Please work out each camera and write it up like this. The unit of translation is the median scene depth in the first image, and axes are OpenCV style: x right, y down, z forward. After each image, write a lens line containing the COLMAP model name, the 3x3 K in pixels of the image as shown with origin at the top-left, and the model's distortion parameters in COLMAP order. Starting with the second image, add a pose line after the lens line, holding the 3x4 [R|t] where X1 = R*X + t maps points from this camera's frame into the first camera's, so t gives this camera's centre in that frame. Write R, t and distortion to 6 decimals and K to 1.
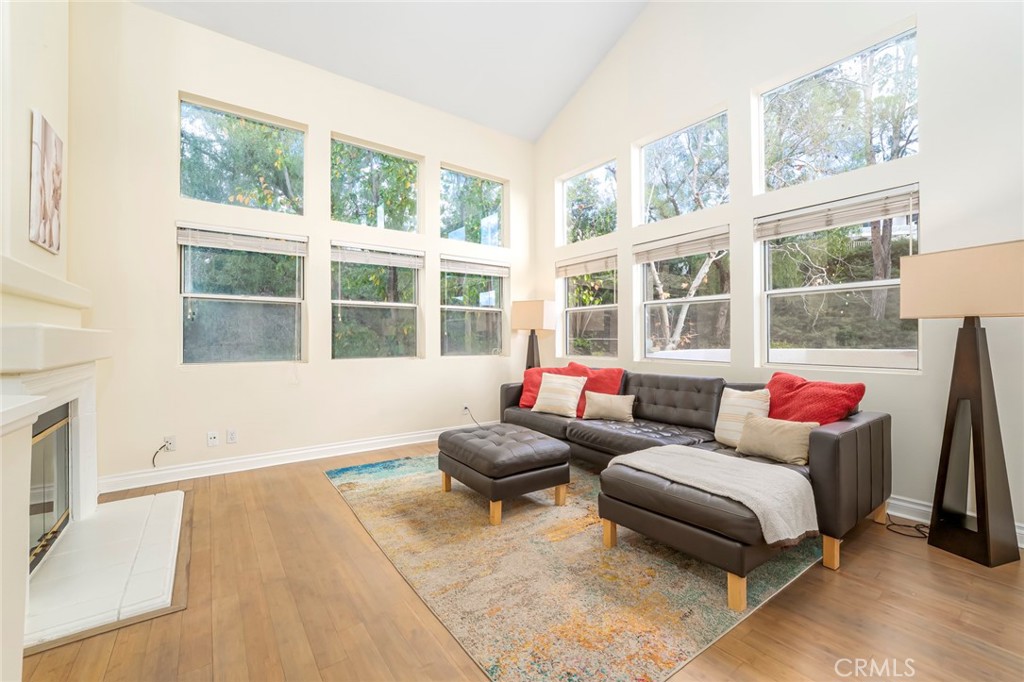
lens RADIAL K [[416.3, 0, 510.9], [0, 416.3, 336.2], [0, 0, 1]] dist [-0.014051, 0.002362]
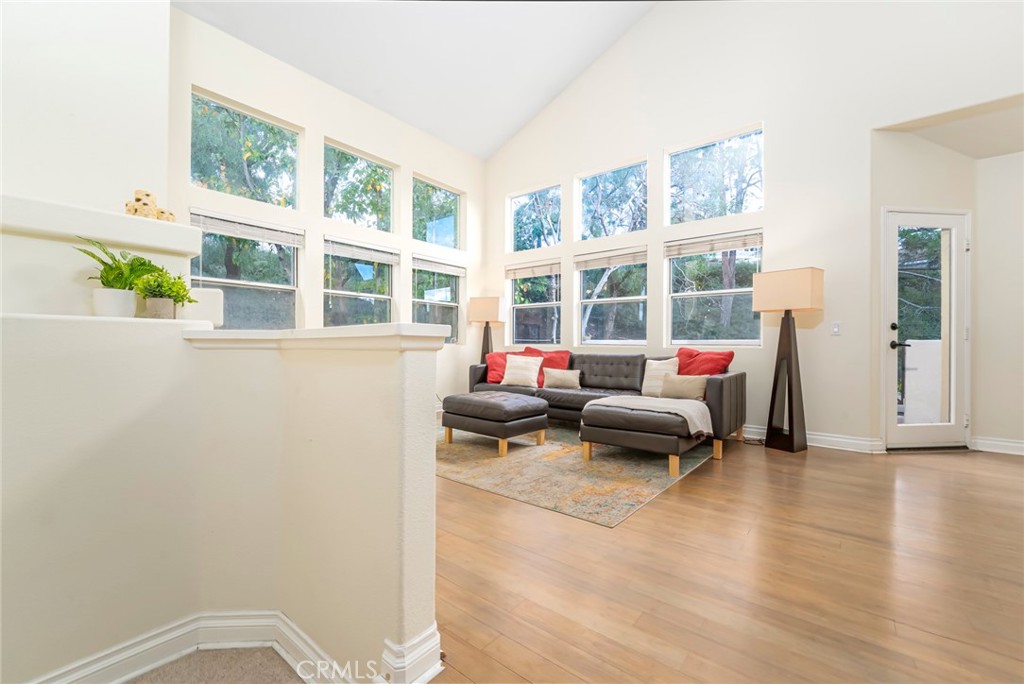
lens RADIAL K [[416.3, 0, 509.6], [0, 416.3, 344.5], [0, 0, 1]] dist [-0.014051, 0.002362]
pose [[0.967902, 0.007324, 0.251221, -0.262667], [-0.009666, 0.999921, 0.008088, 0.055336], [-0.251142, -0.010257, 0.967896, -0.230978]]
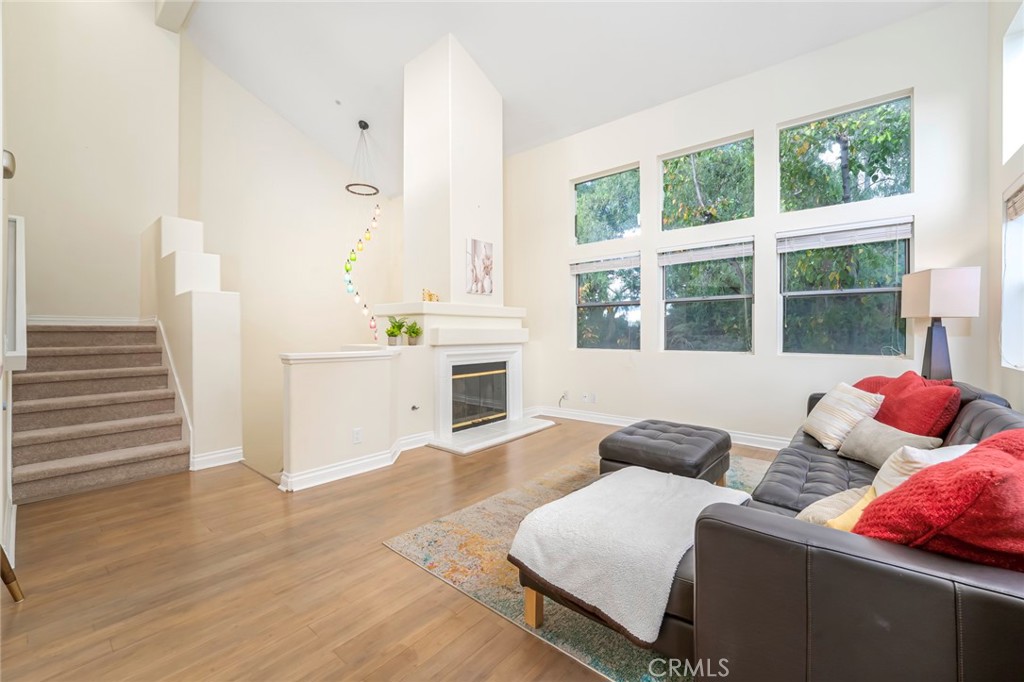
lens RADIAL K [[416.3, 0, 512.0], [0, 416.3, 336.0], [0, 0, 1]] dist [-0.014051, 0.002362]
pose [[0.239755, 0.006173, -0.970814, 0.703411], [0.005197, 0.999957, 0.007642, 0.004031], [0.970820, -0.006878, 0.239712, 0.359926]]
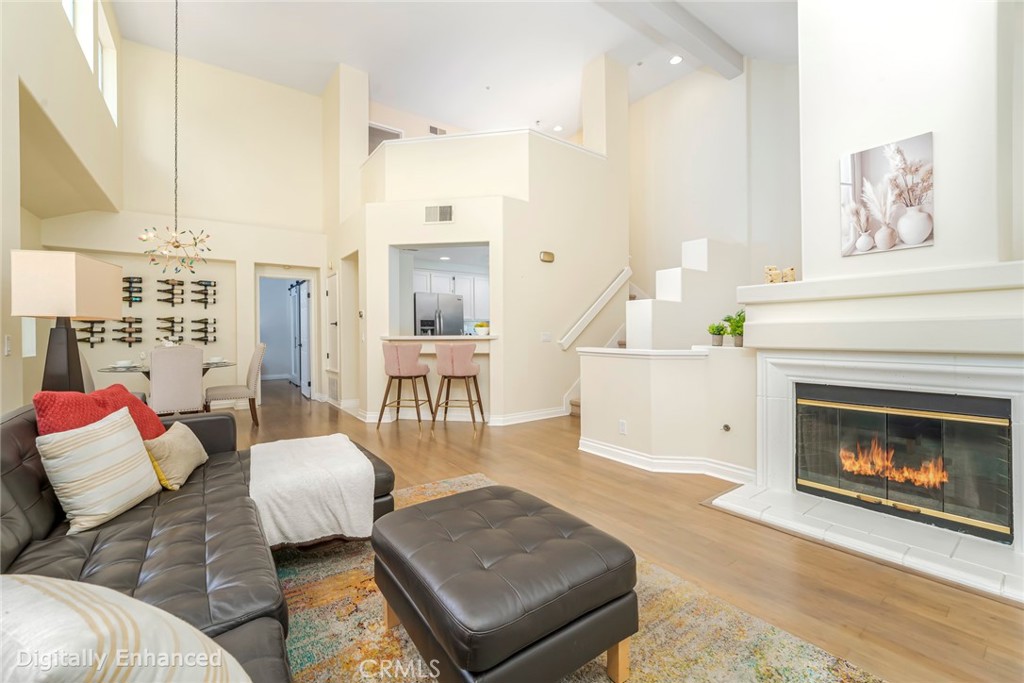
lens RADIAL K [[416.3, 0, 508.5], [0, 416.3, 335.9], [0, 0, 1]] dist [-0.014051, 0.002362]
pose [[-0.999917, 0.011888, 0.004946, -0.040060], [0.011888, 0.999929, 0.000069, 0.008250], [-0.004945, 0.000127, -0.999988, 1.281734]]
